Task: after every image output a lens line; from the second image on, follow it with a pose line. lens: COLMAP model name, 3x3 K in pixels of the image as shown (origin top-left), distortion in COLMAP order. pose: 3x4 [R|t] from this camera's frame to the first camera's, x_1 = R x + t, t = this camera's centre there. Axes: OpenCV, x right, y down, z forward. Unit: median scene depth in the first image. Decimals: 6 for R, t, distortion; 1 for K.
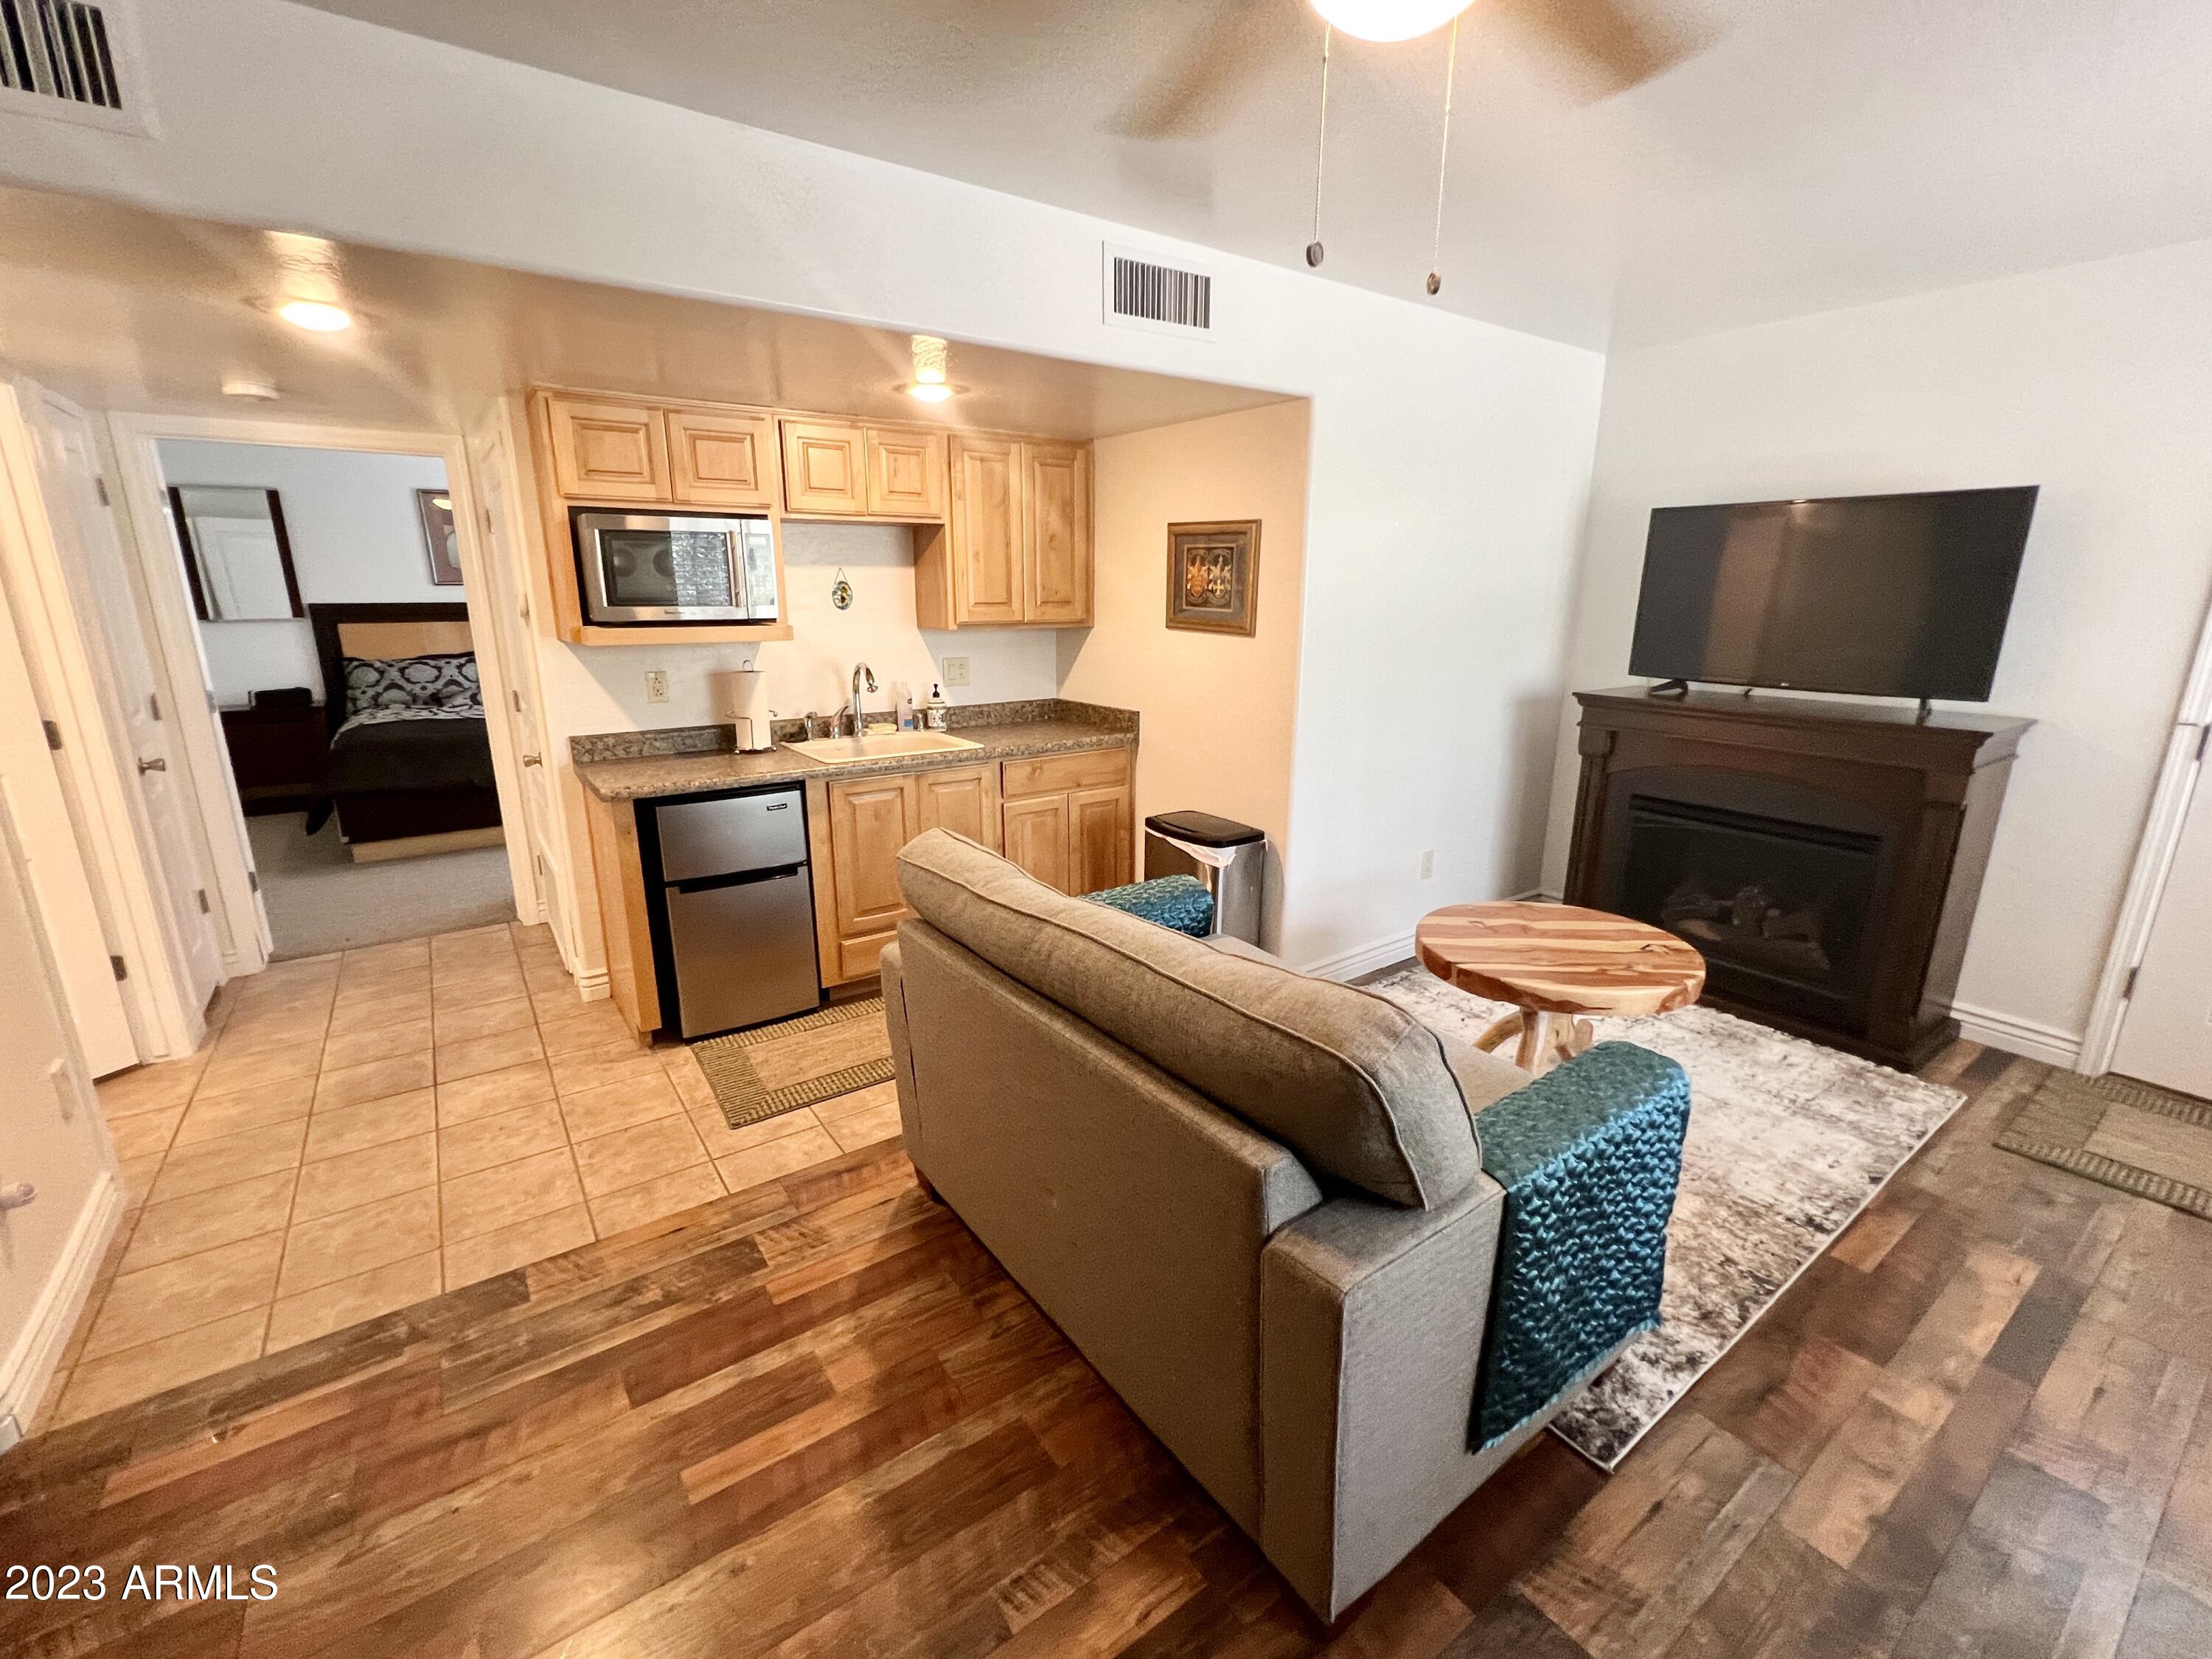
lens RADIAL K [[939.7, 0, 1099.8], [0, 939.7, 826.0], [0, 0, 1]] dist [-0.000526, 0.000312]
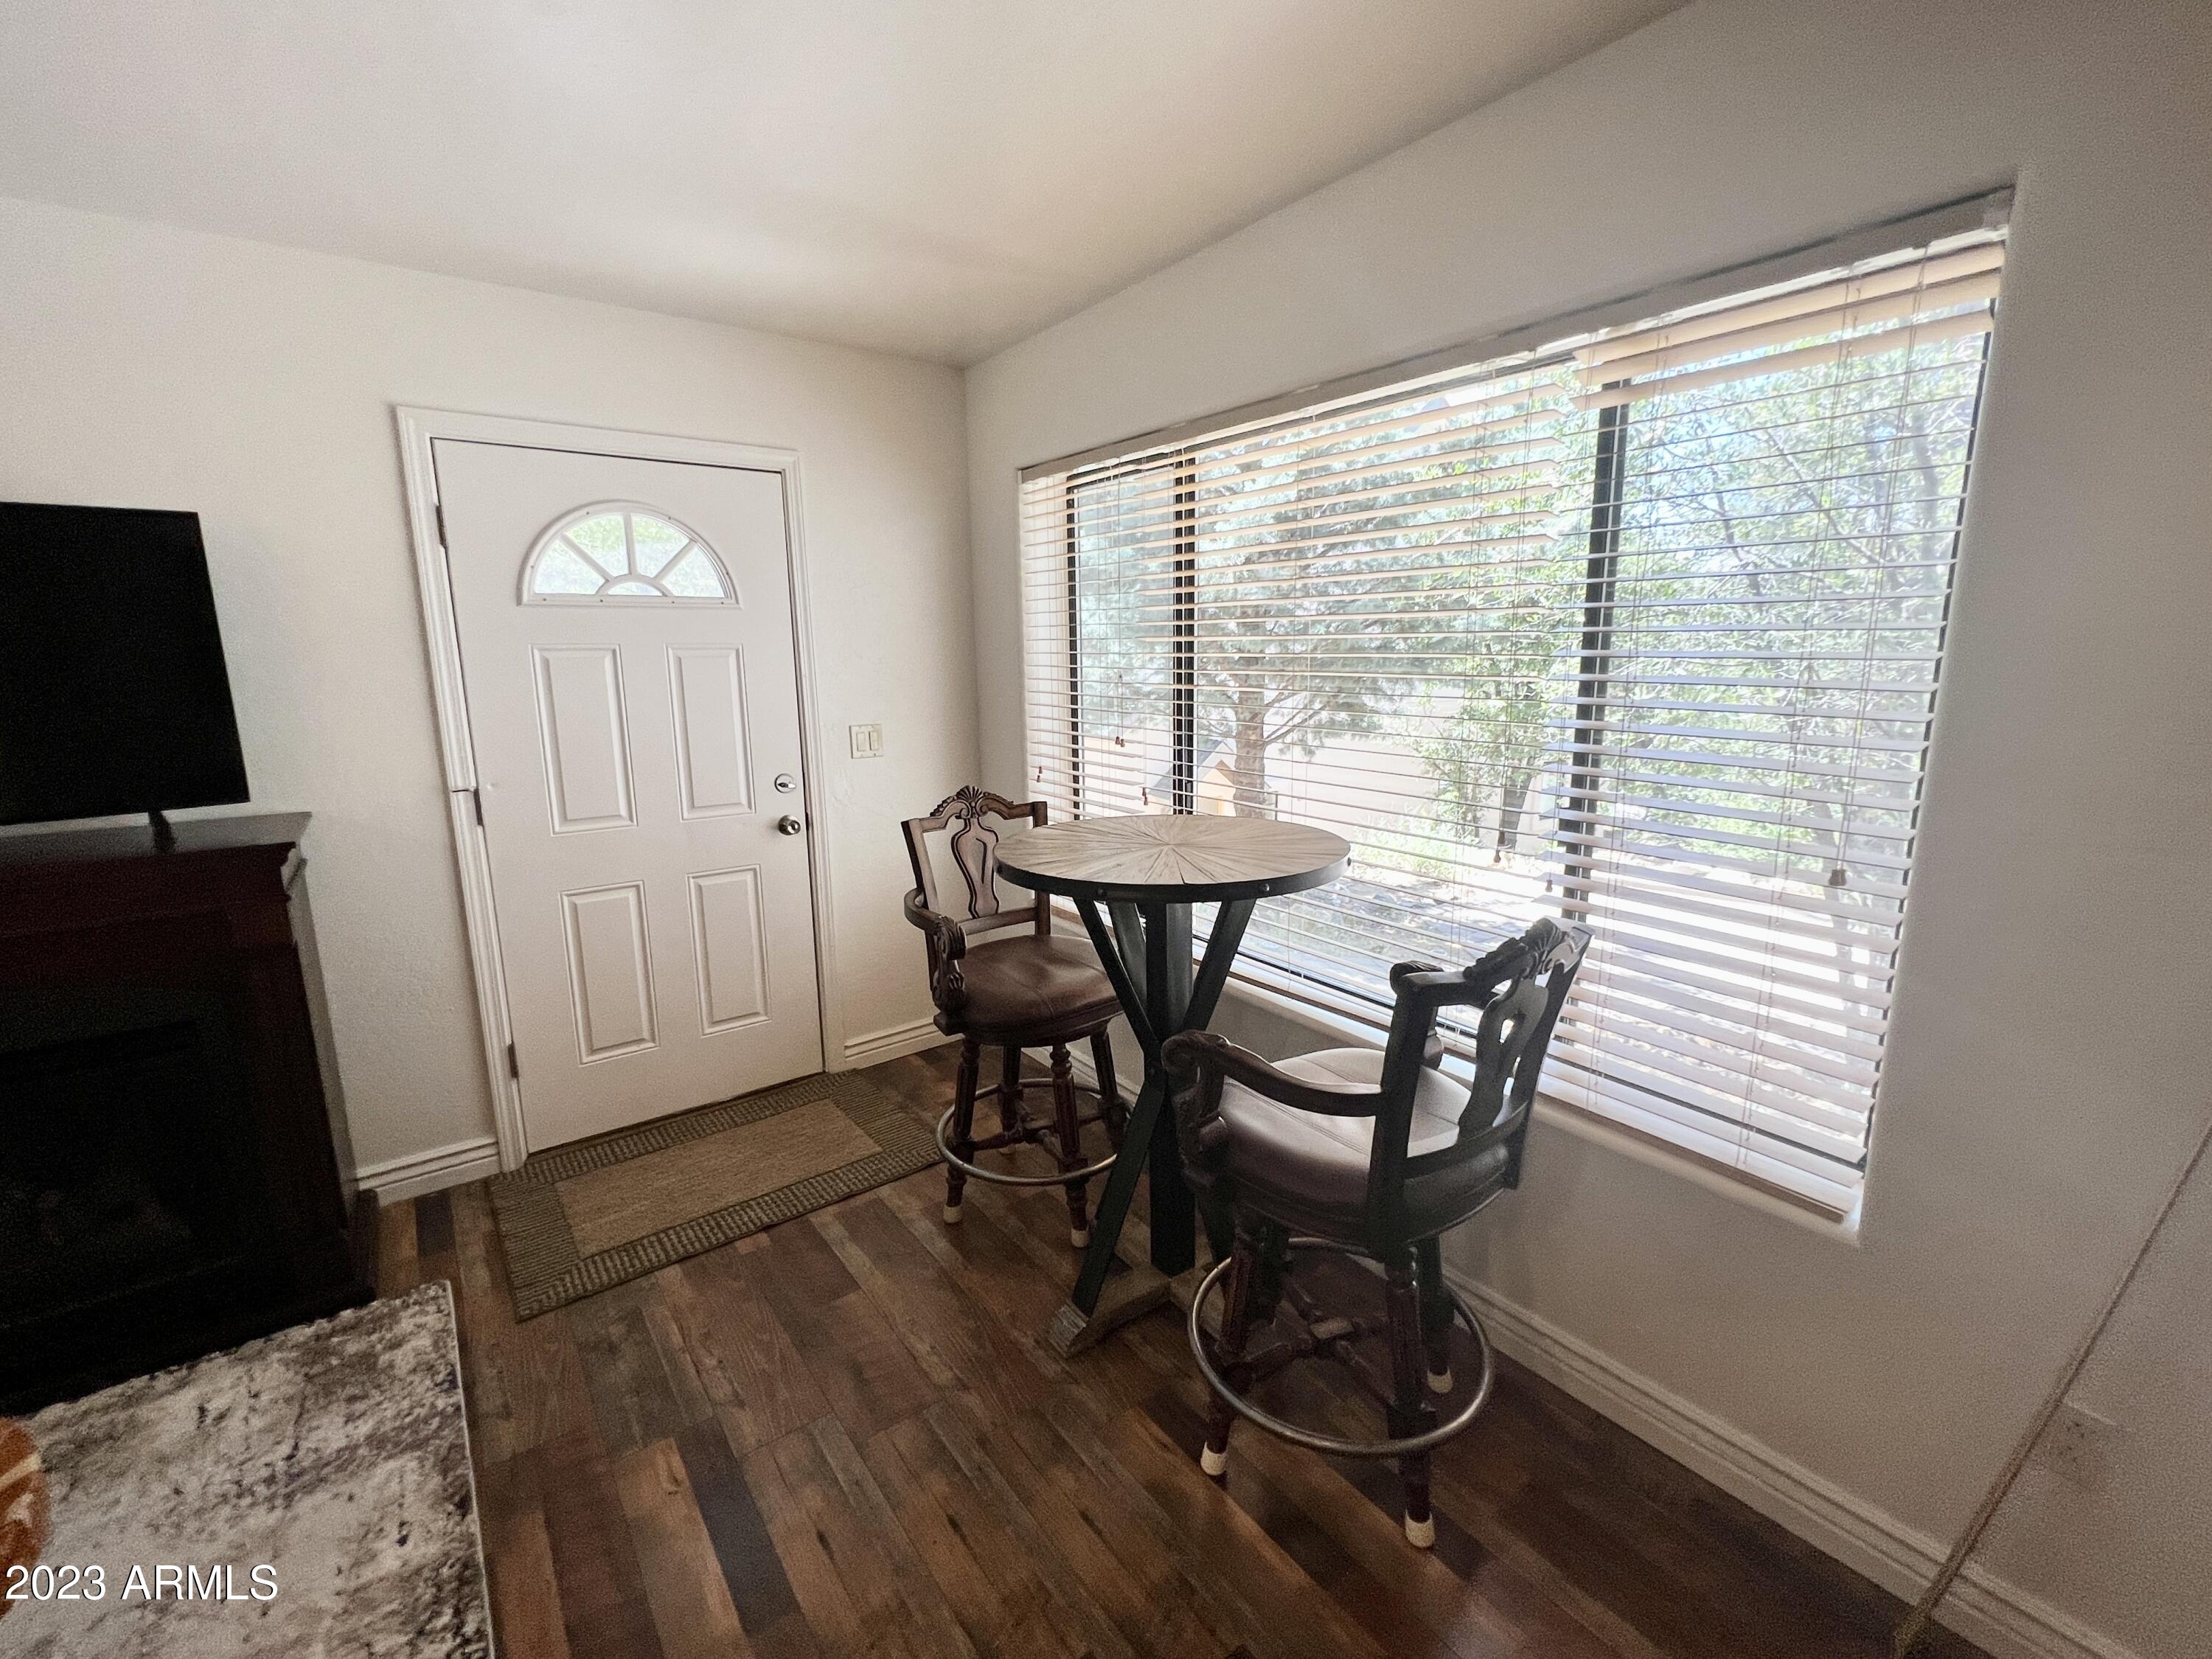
lens RADIAL K [[939.7, 0, 1099.8], [0, 939.7, 826.0], [0, 0, 1]] dist [-0.000526, 0.000312]
pose [[-0.028184, -0.190053, 0.981369, 0.223842], [0.258085, 0.947089, 0.190826, -0.092977], [-0.965711, 0.258655, 0.022357, 0.389071]]
